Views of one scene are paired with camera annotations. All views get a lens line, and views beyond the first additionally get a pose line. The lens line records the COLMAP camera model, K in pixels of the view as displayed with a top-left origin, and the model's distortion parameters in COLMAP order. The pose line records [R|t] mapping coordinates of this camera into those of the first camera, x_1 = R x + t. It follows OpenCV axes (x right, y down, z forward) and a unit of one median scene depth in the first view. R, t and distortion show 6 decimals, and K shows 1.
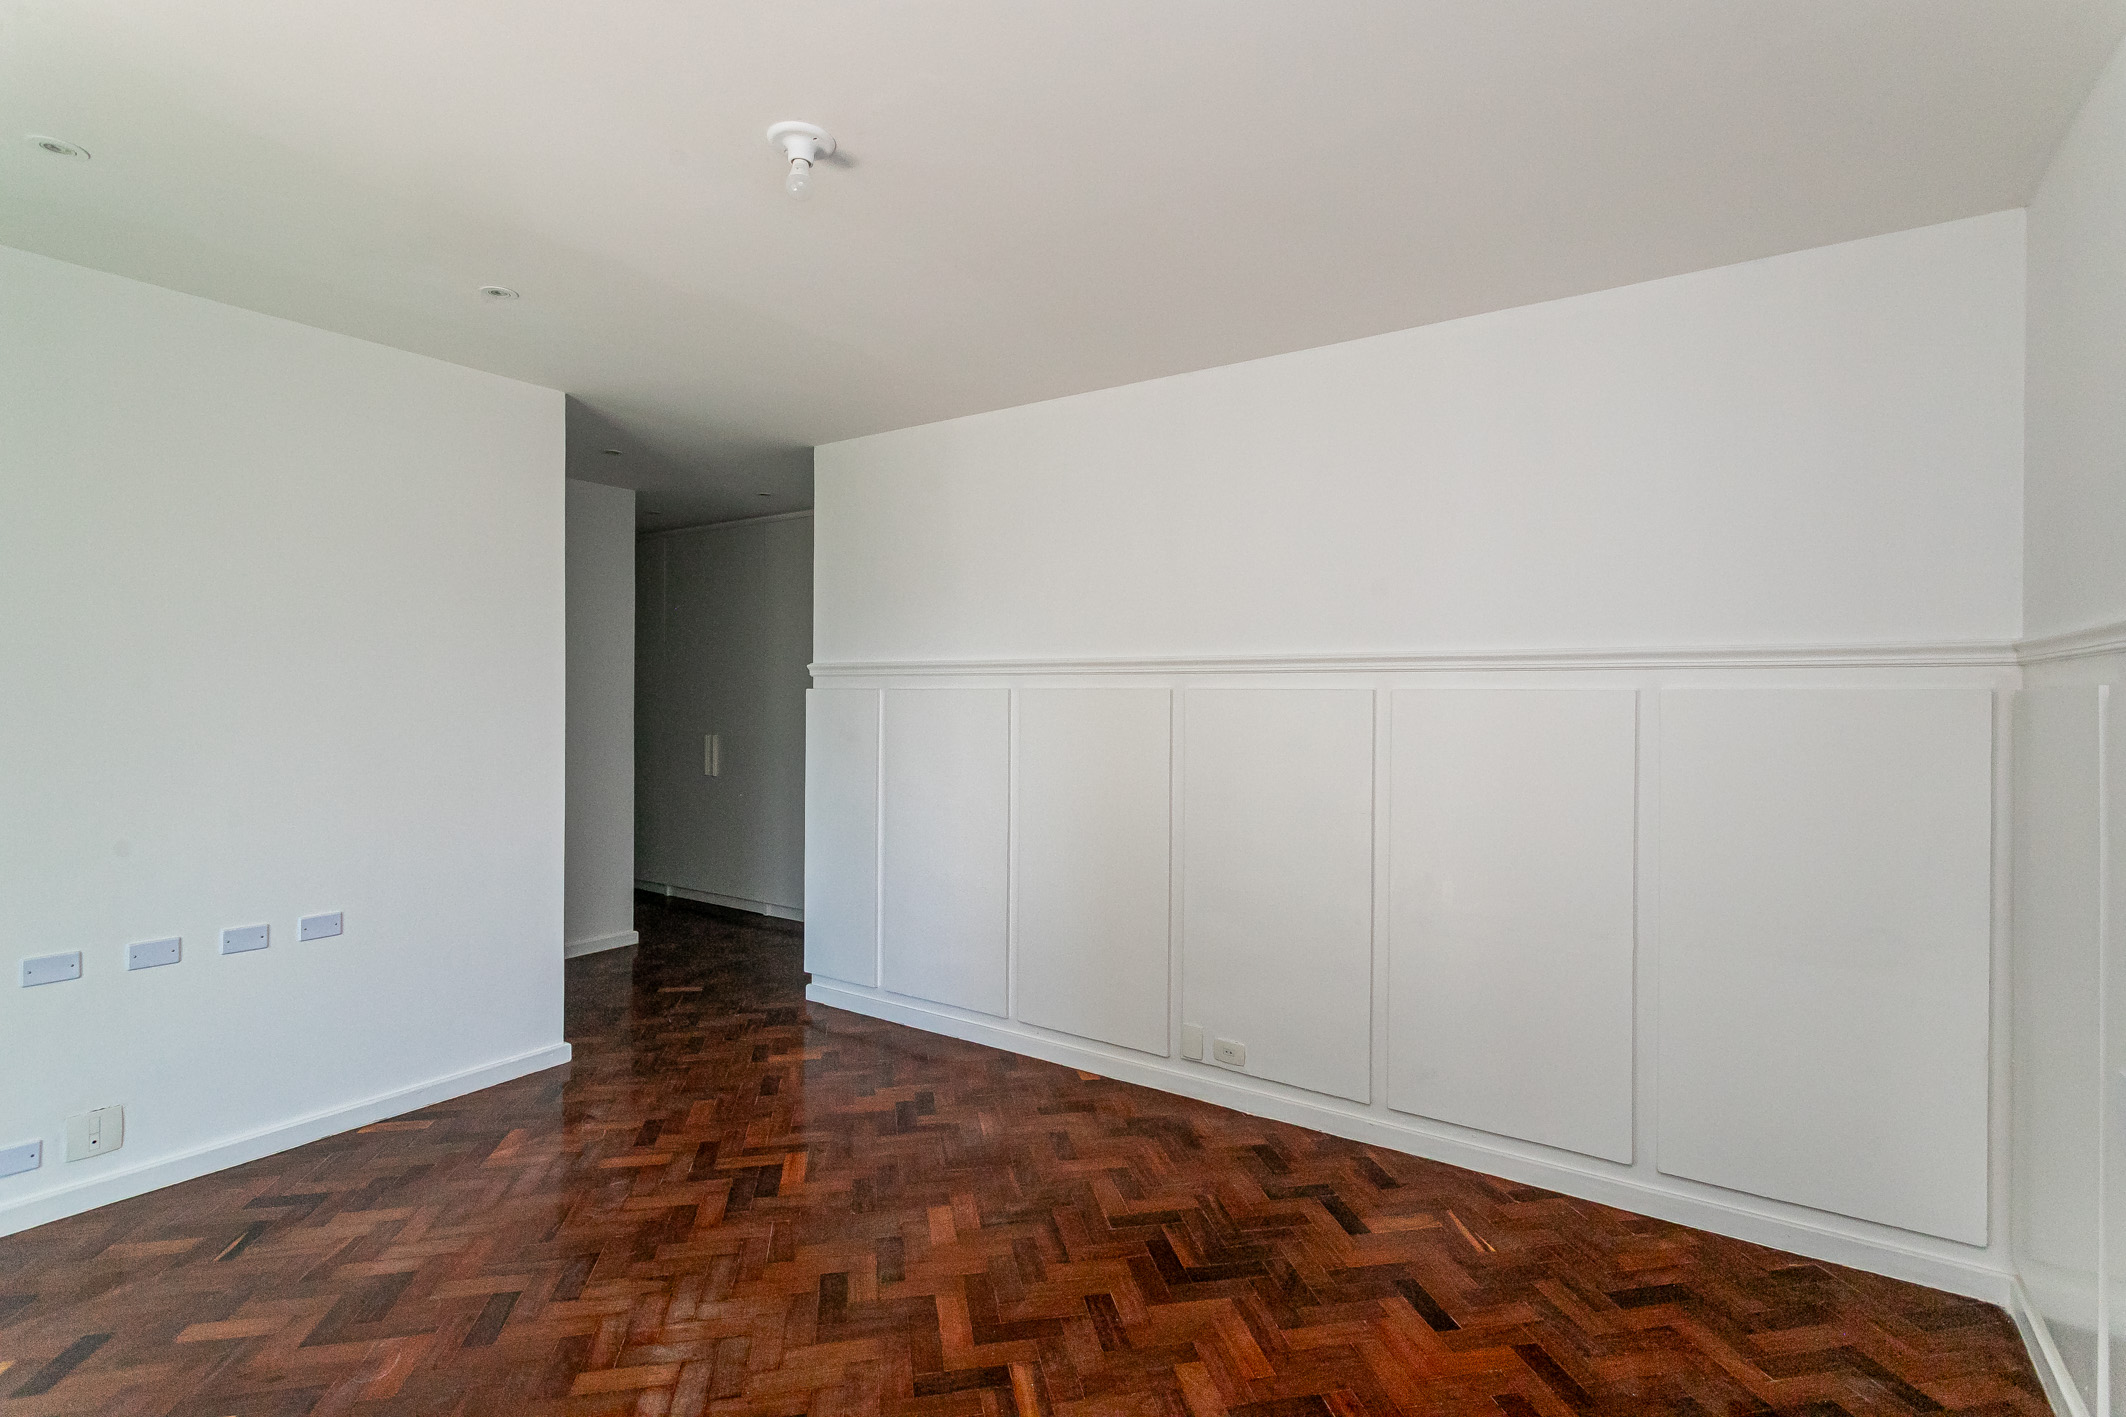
lens RADIAL K [[1018.6, 0, 1066.4], [0, 1018.6, 698.6], [0, 0, 1]] dist [0.010723, -0.000906]
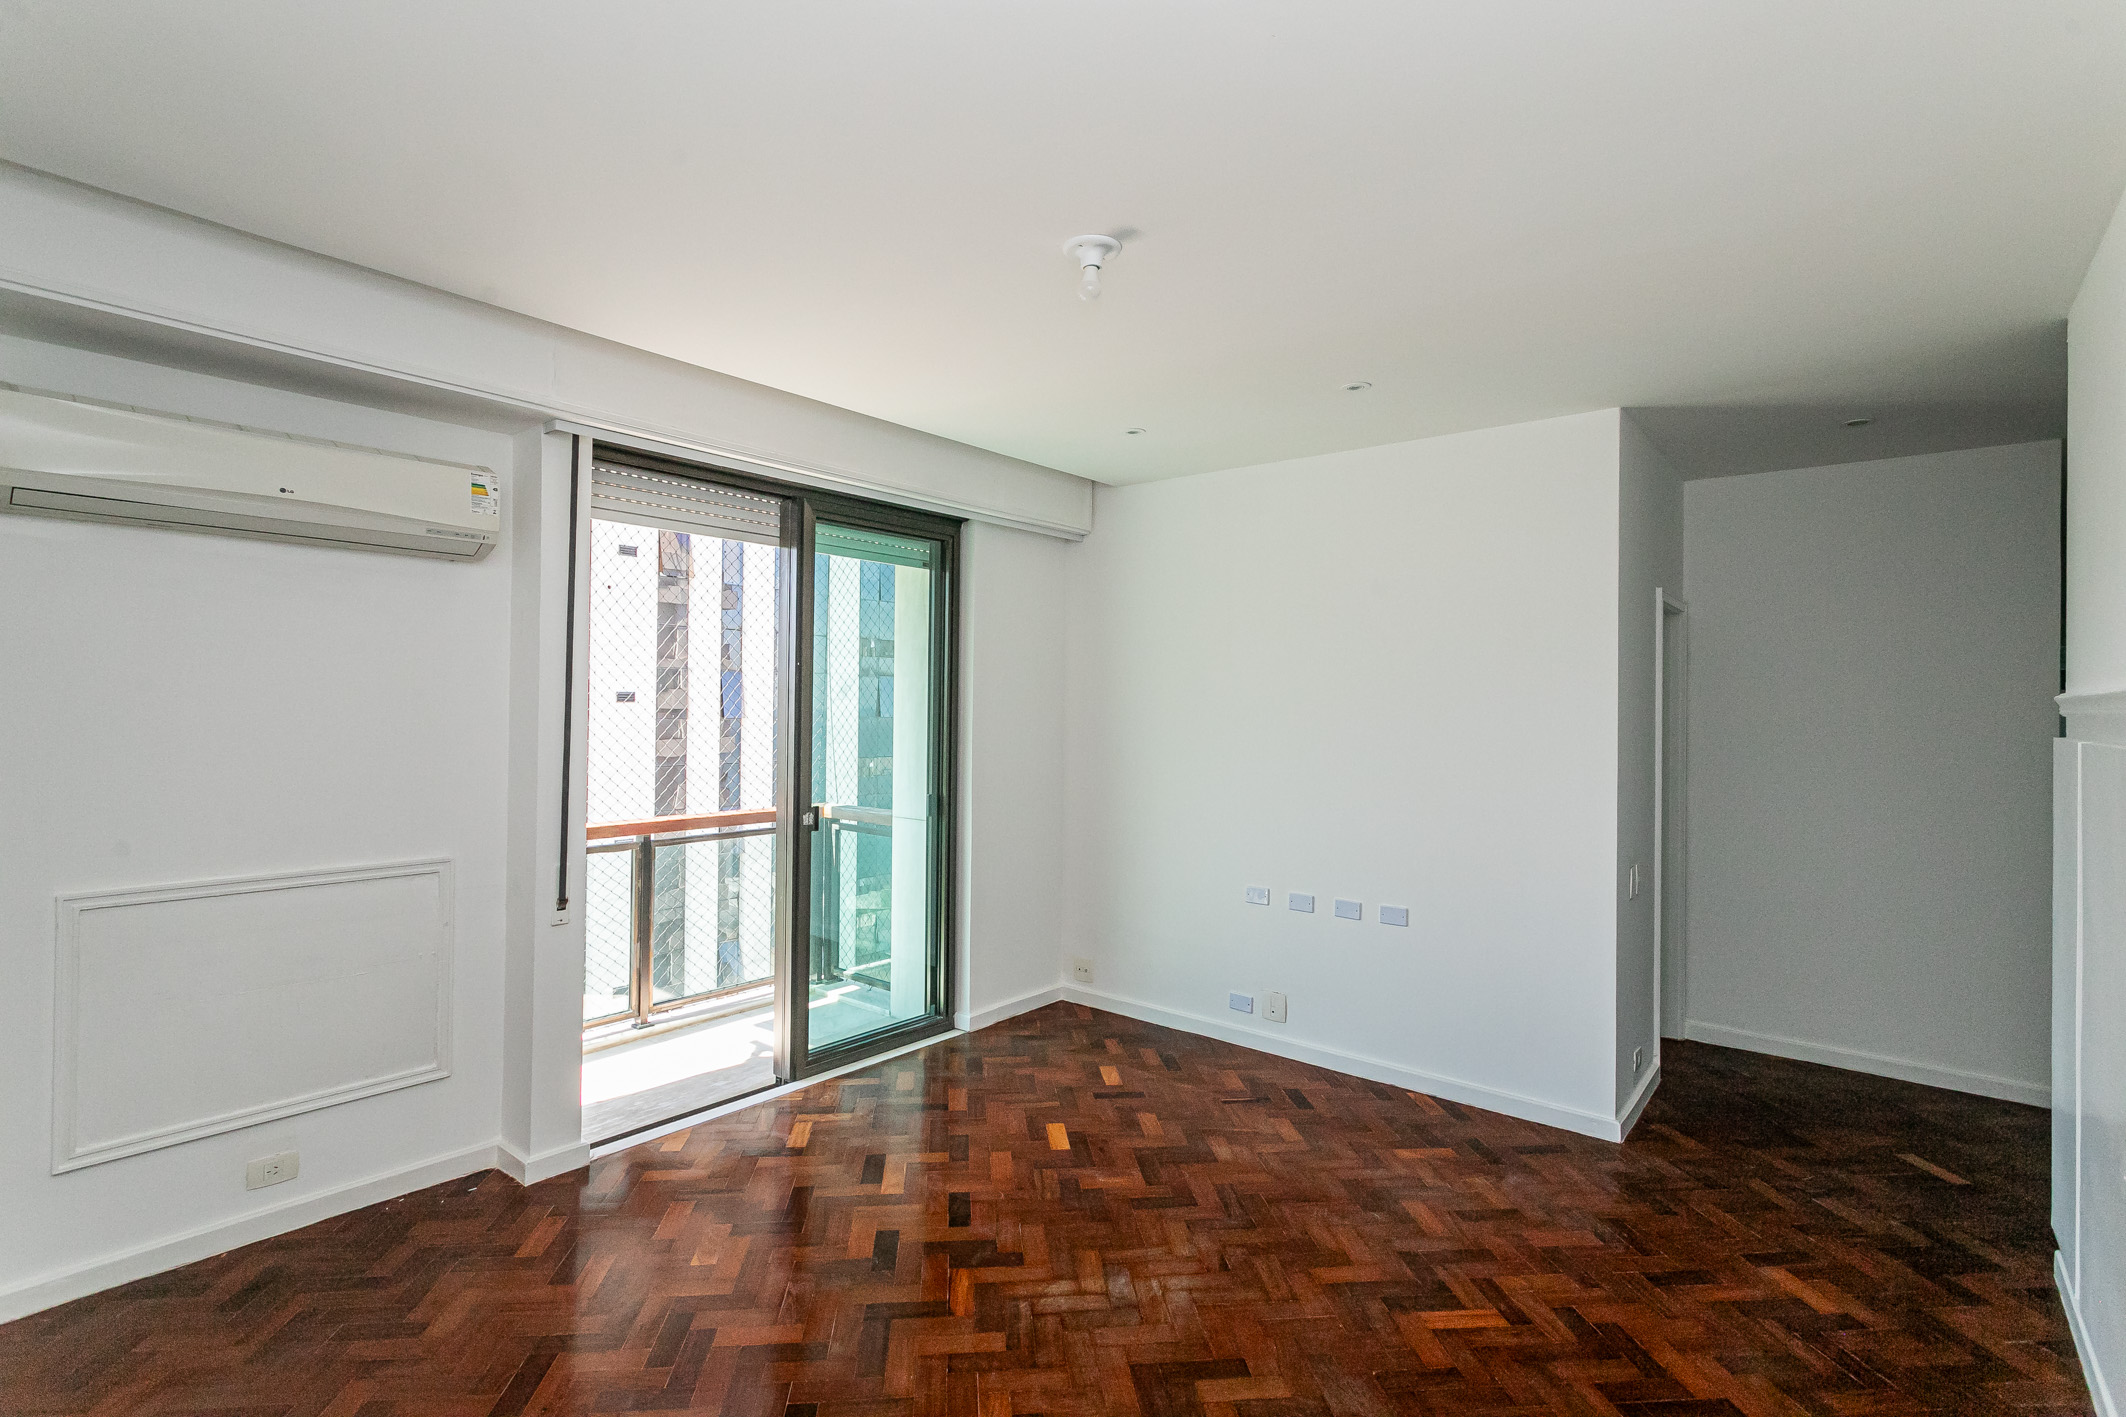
lens RADIAL K [[1018.6, 0, 1046.8], [0, 1018.6, 707.1], [0, 0, 1]] dist [0.010723, -0.000906]
pose [[-0.094843, -0.001254, -0.995491, 0.525388], [-0.017917, 0.999839, 0.000447, -0.022881], [0.995331, 0.017879, -0.094851, 0.659947]]
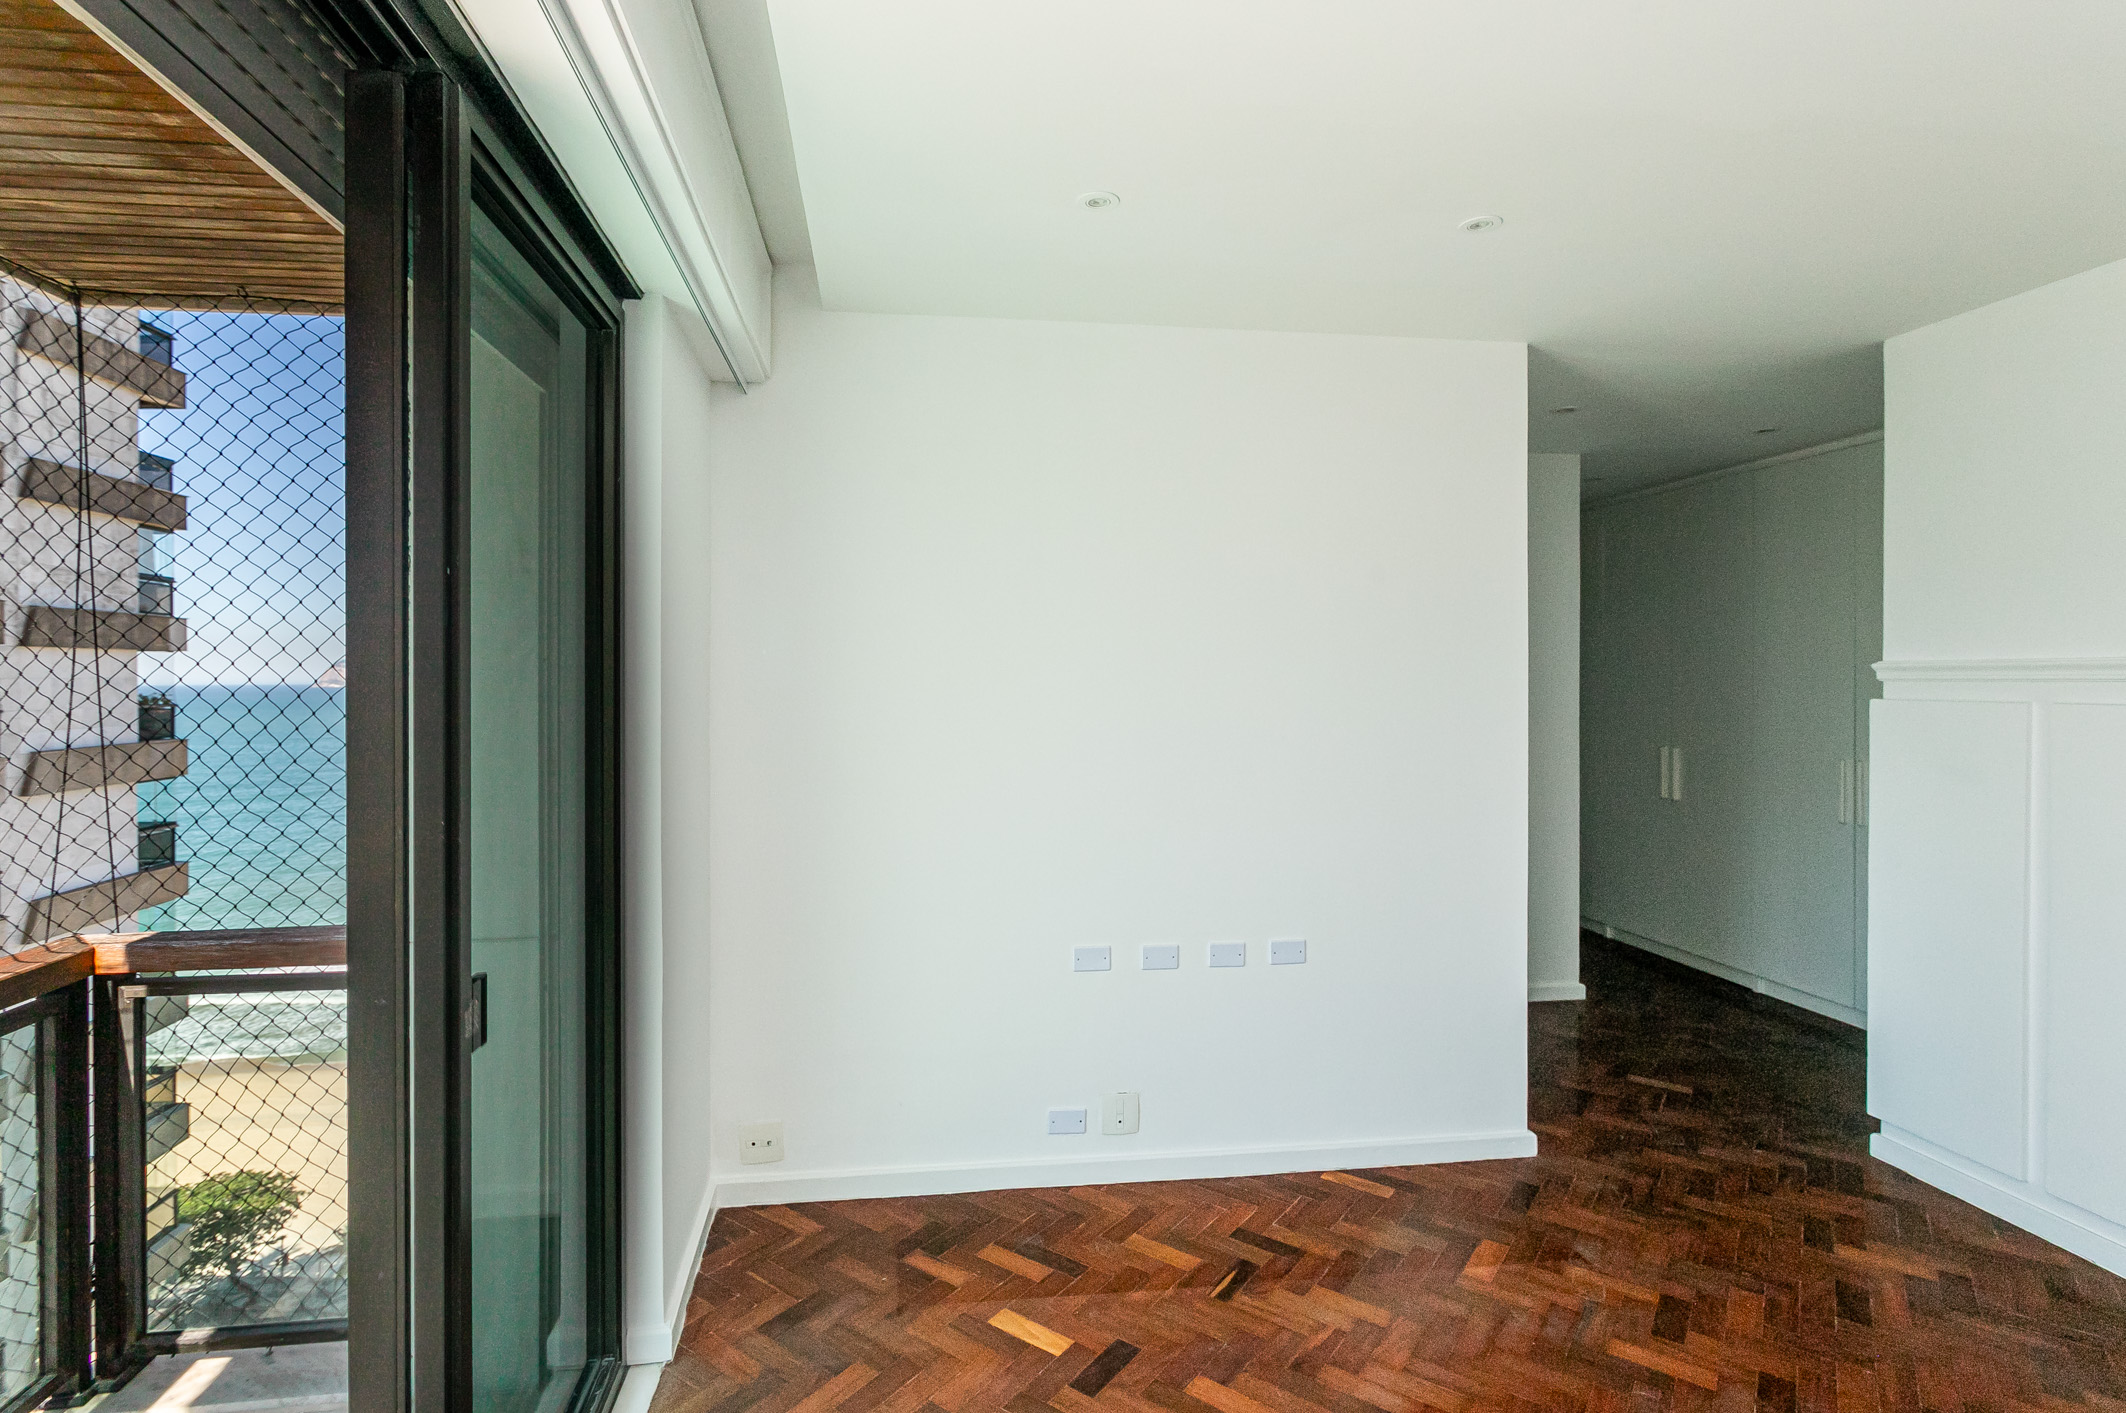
lens RADIAL K [[1018.6, 0, 1034.4], [0, 1018.6, 706.9], [0, 0, 1]] dist [0.010723, -0.000906]
pose [[0.676534, 0.015890, -0.736240, -0.175890], [0.002068, 0.999722, 0.023478, -0.029637], [0.736409, -0.017406, 0.676313, 0.169431]]
